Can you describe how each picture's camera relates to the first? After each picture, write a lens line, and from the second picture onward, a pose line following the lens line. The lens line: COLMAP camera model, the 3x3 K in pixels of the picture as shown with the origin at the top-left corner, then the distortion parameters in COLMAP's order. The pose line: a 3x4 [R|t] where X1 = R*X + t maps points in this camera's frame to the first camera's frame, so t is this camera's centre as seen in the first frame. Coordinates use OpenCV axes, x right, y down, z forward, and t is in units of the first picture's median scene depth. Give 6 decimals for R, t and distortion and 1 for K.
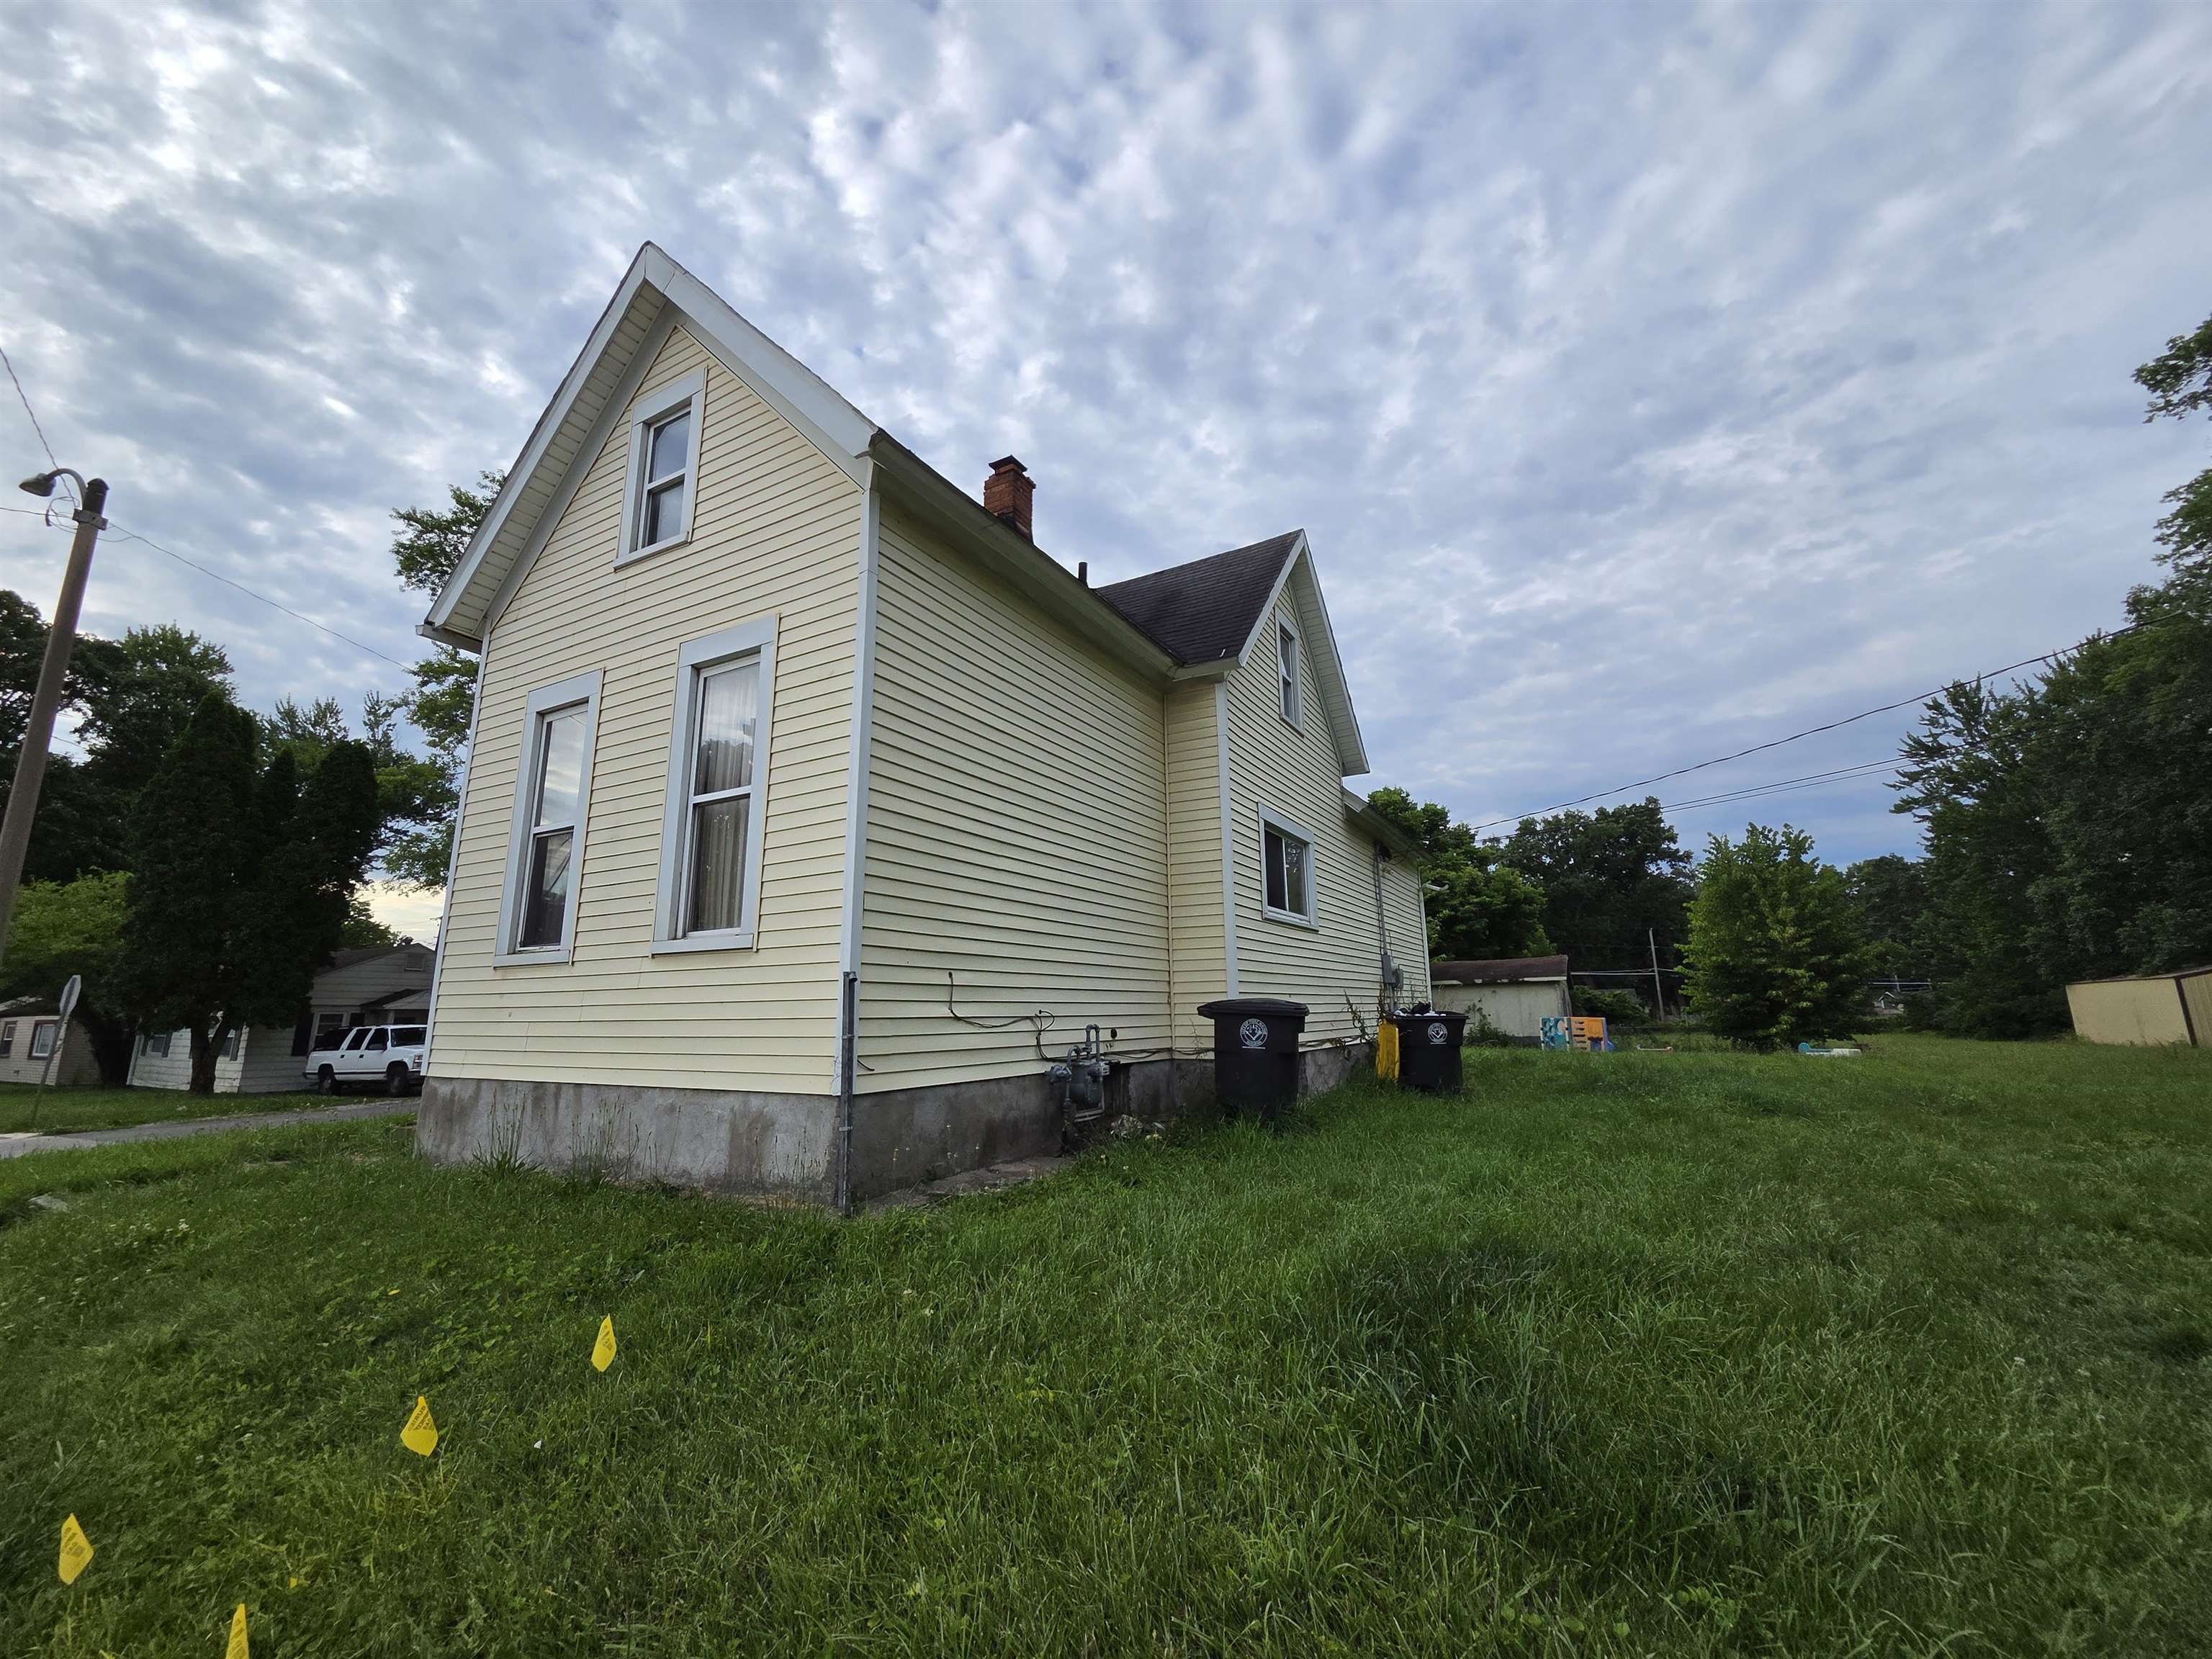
lens RADIAL K [[895.9, 0, 1113.2], [0, 895.9, 824.5], [0, 0, 1]] dist [0.000740, 0.000418]
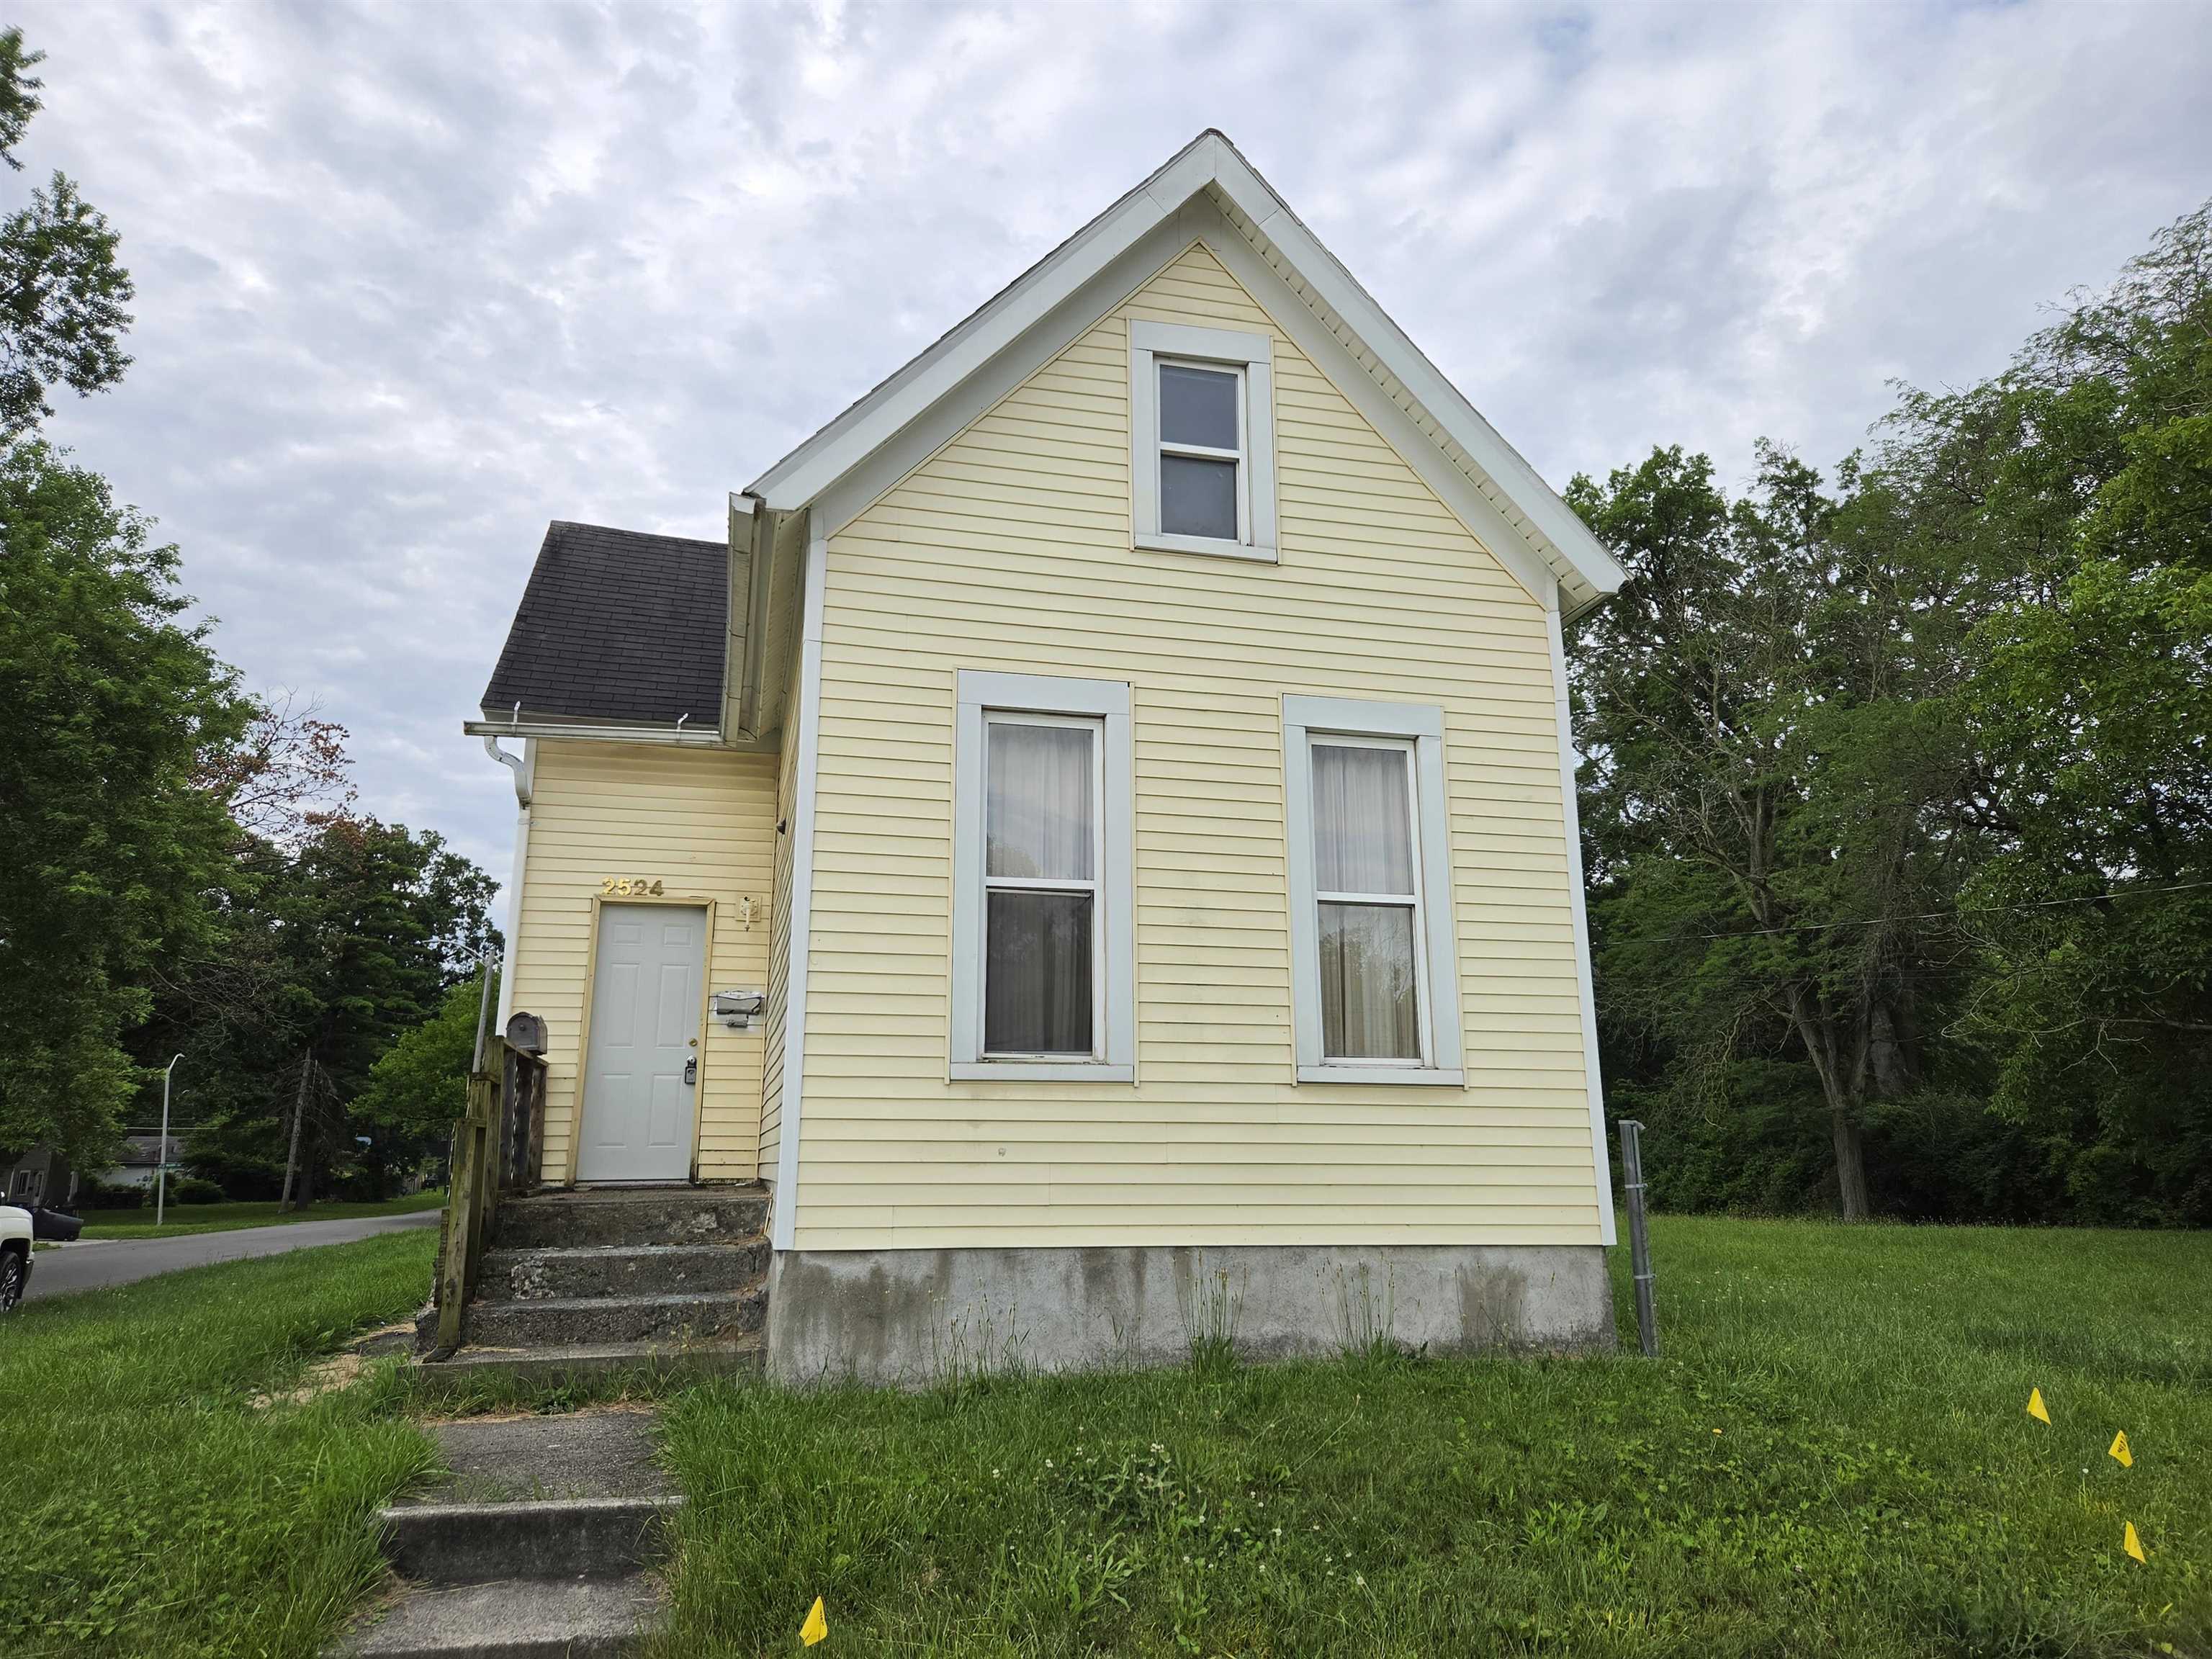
lens RADIAL K [[1464.8, 0, 1106.0], [0, 1464.8, 829.5], [0, 0, 1]] dist [0.057213, -0.005324]
pose [[0.740018, 0.164433, 0.652177, -1.596379], [-0.150155, 0.985572, -0.078113, 0.050010], [-0.655612, -0.040122, 0.754031, 0.121415]]
